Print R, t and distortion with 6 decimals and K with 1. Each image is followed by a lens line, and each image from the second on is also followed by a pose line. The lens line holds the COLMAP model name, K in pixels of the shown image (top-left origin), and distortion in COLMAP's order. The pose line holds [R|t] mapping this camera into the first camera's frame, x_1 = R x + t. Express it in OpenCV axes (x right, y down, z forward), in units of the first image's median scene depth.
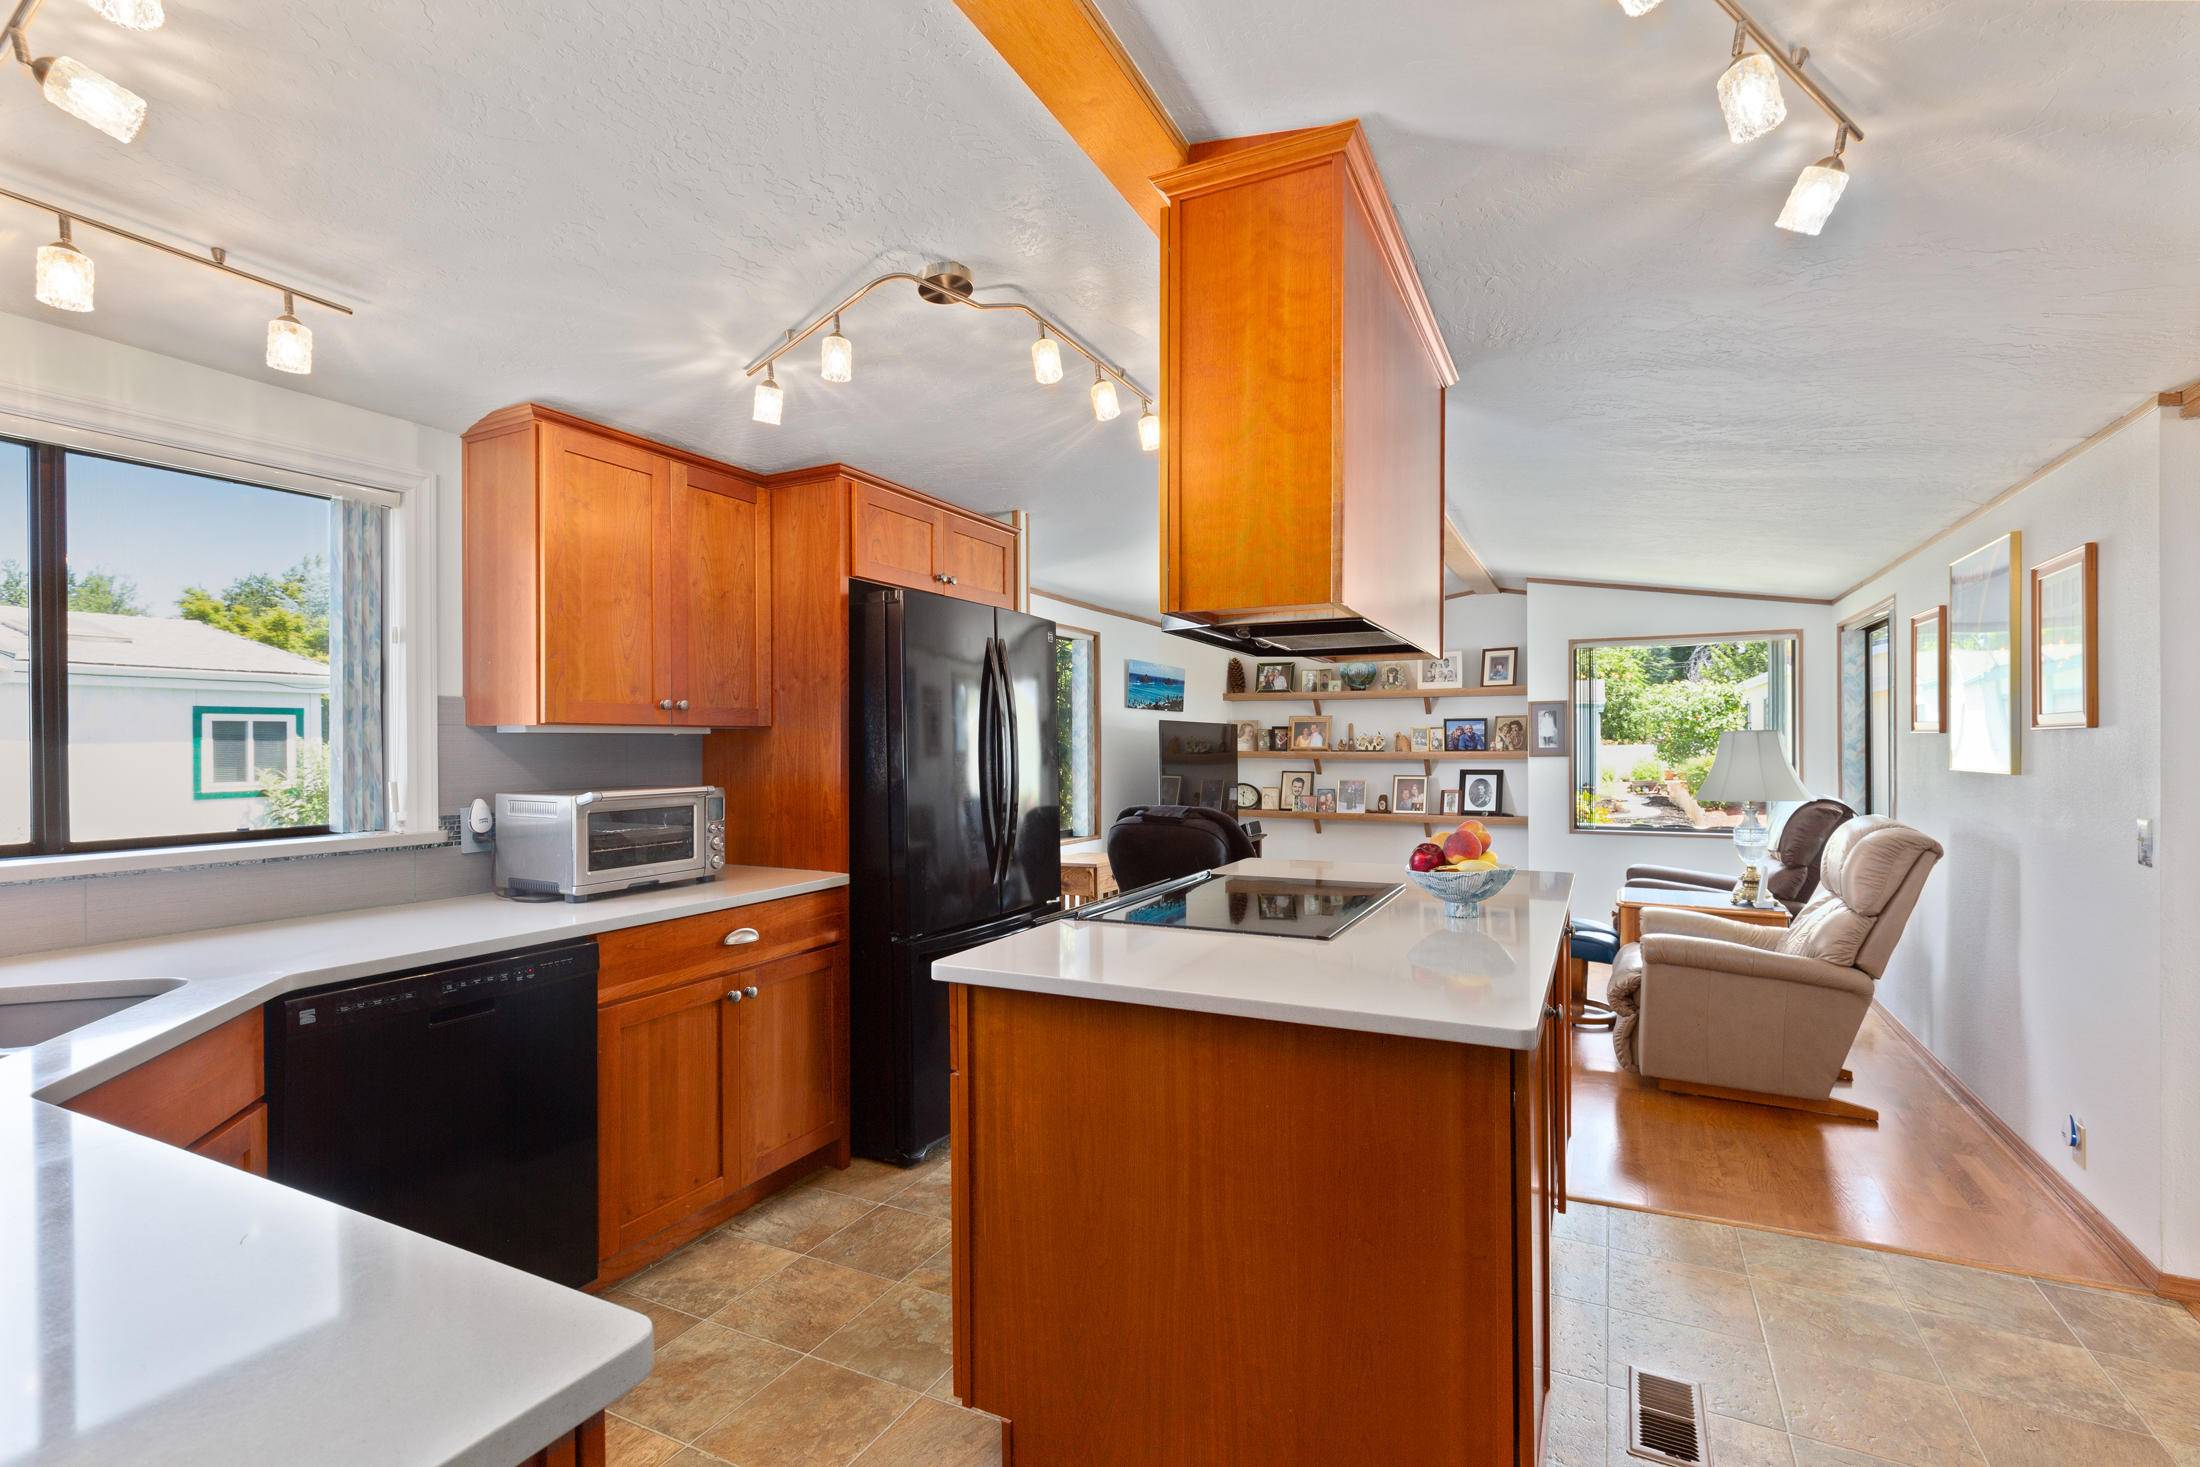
lens RADIAL K [[1000.2, 0, 1111.3], [0, 1000.2, 742.1], [0, 0, 1]] dist [0.006976, -0.001198]
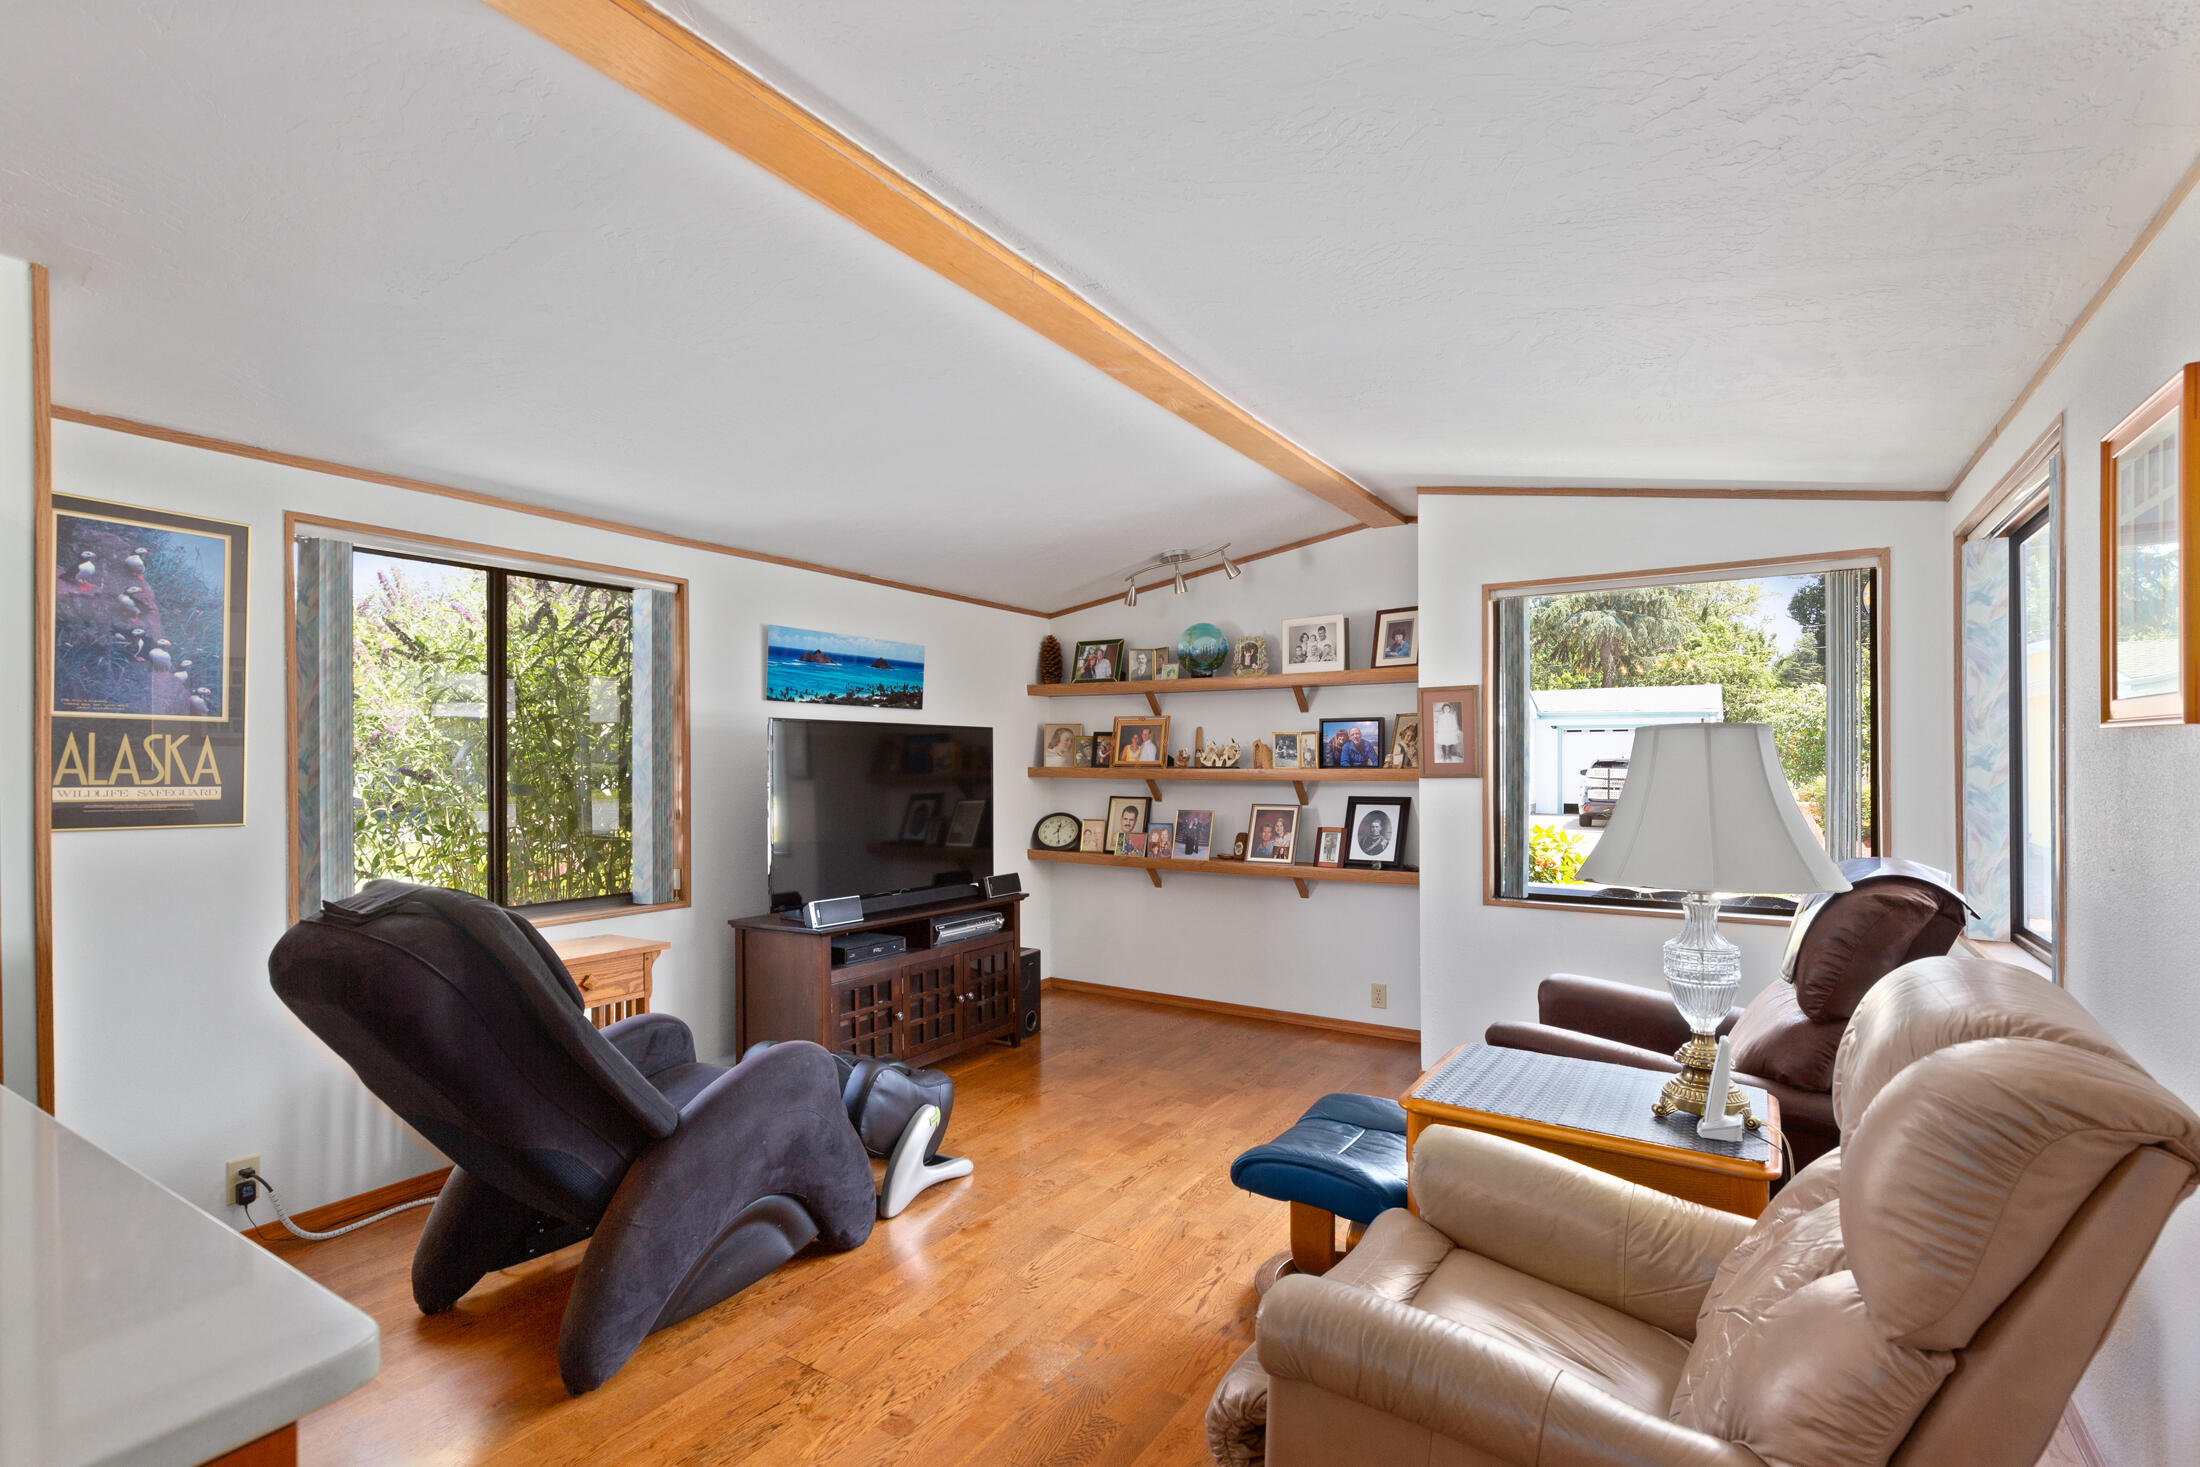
lens RADIAL K [[1000.2, 0, 1107.9], [0, 1000.2, 755.3], [0, 0, 1]] dist [0.006976, -0.001198]
pose [[0.993389, 0.000734, -0.114795, 0.275126], [-0.000847, 0.999999, -0.000937, 0.001386], [0.114794, 0.001028, 0.993389, 0.340437]]
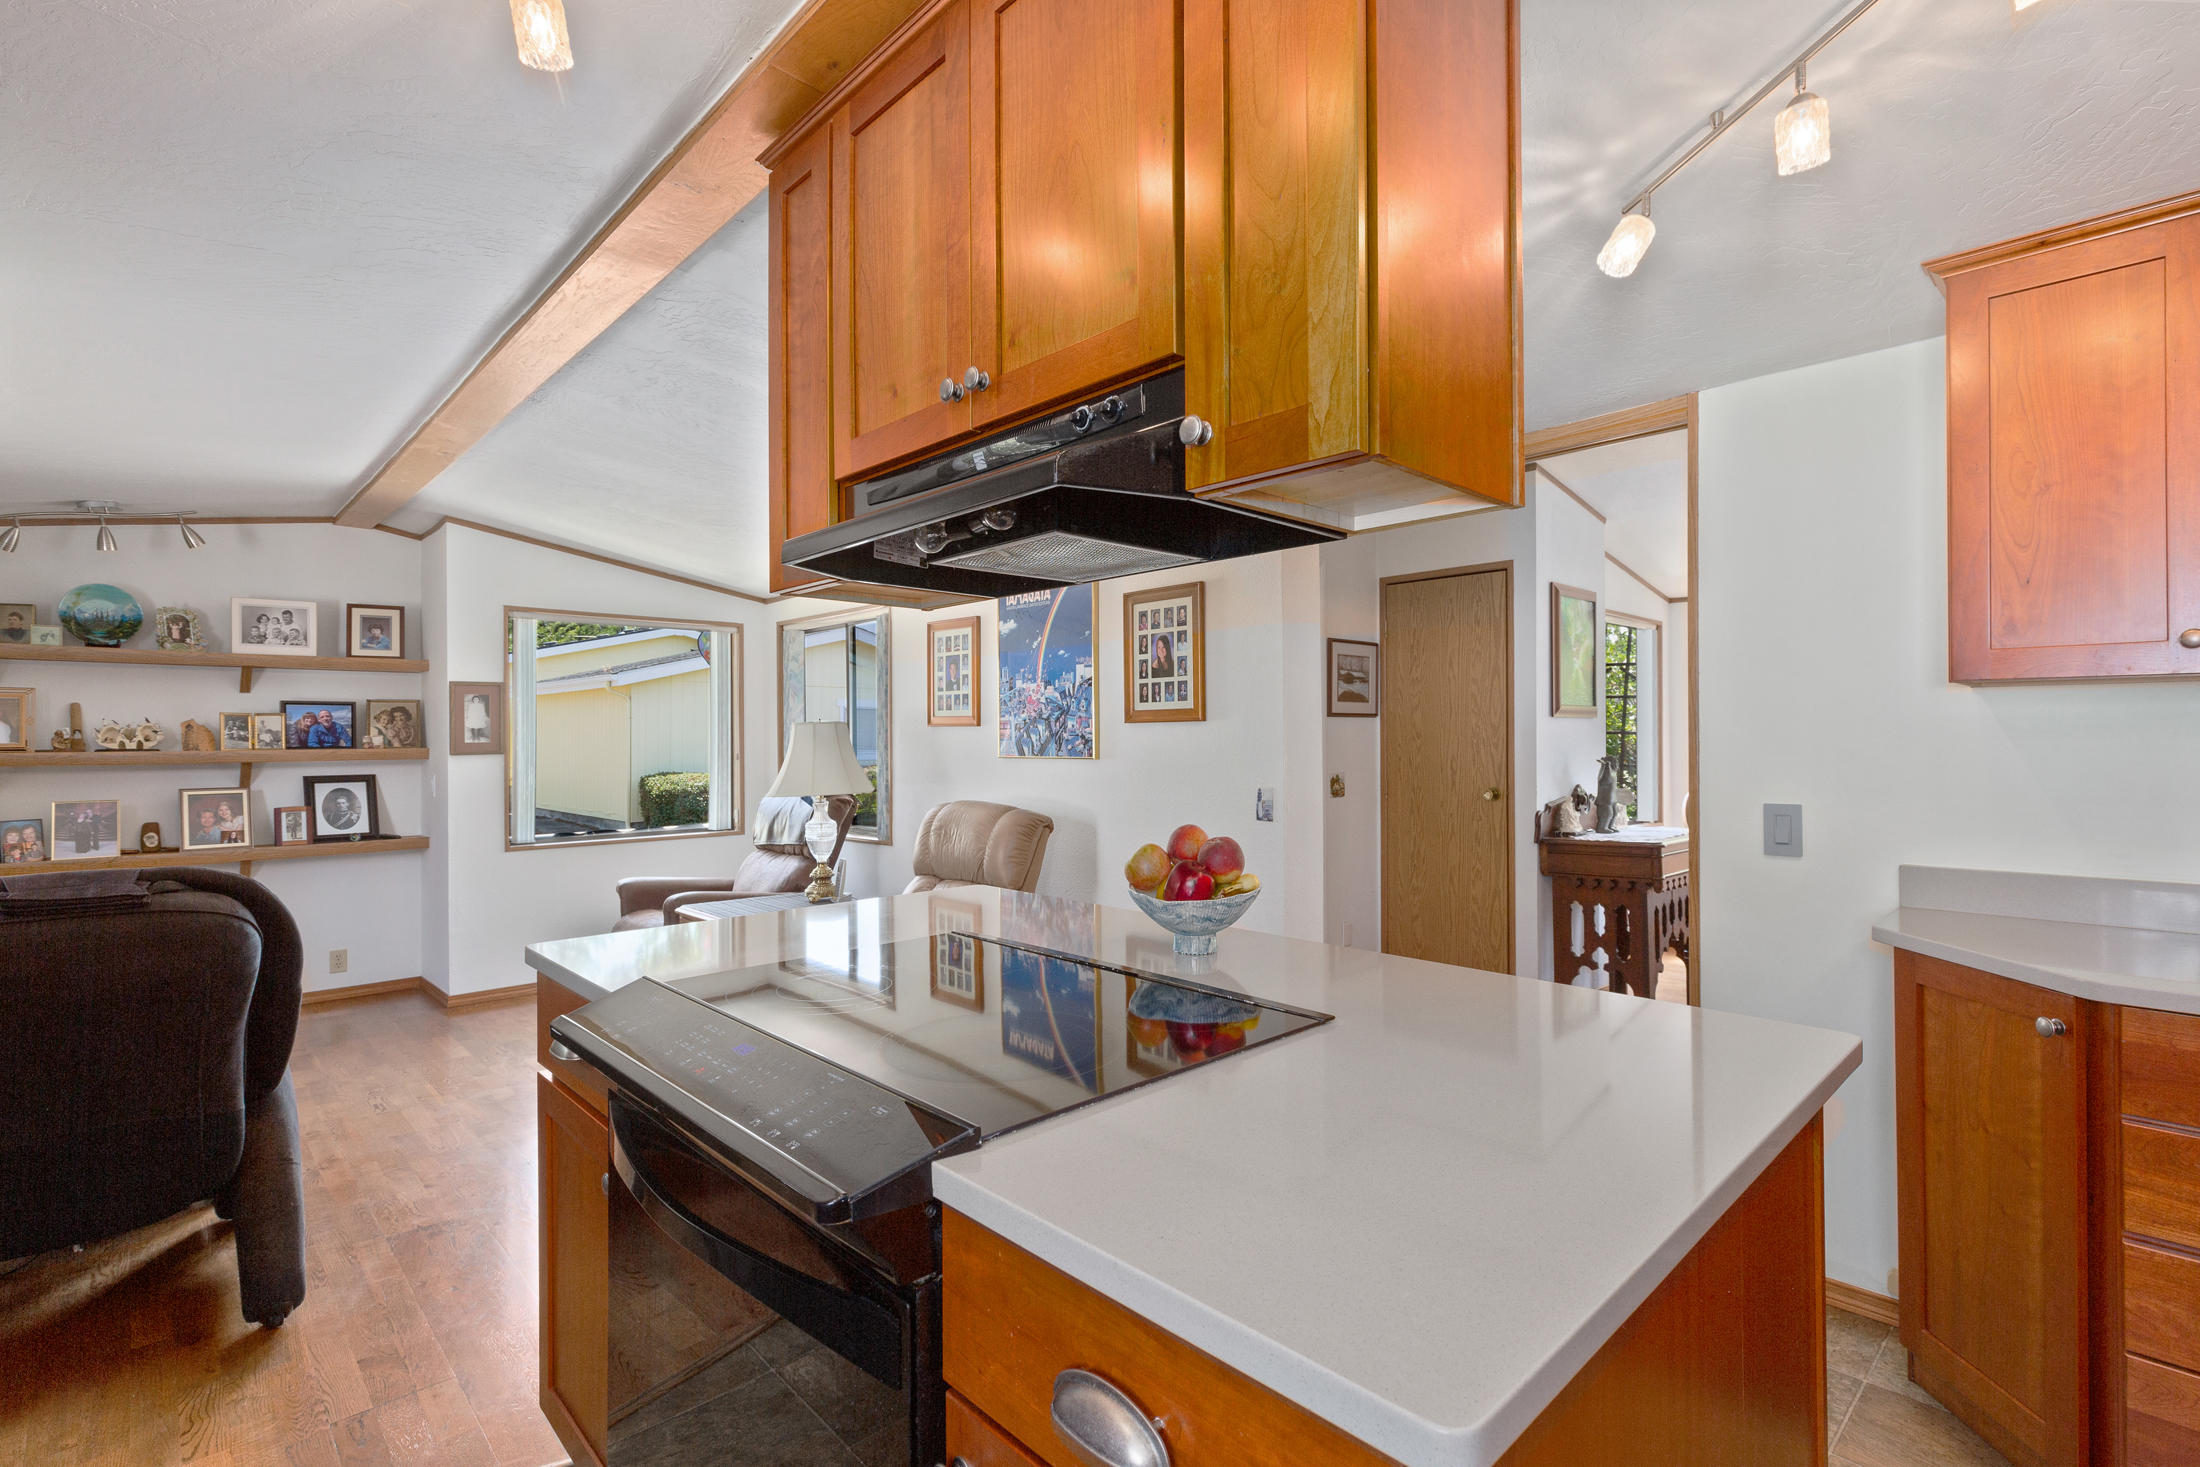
lens RADIAL K [[1000.2, 0, 1107.9], [0, 1000.2, 738.0], [0, 0, 1]] dist [0.006976, -0.001198]
pose [[0.329568, 0.003027, 0.944127, -0.119398], [0.002093, 0.999990, -0.003937, 0.005375], [-0.944130, 0.003274, 0.329558, 0.266436]]
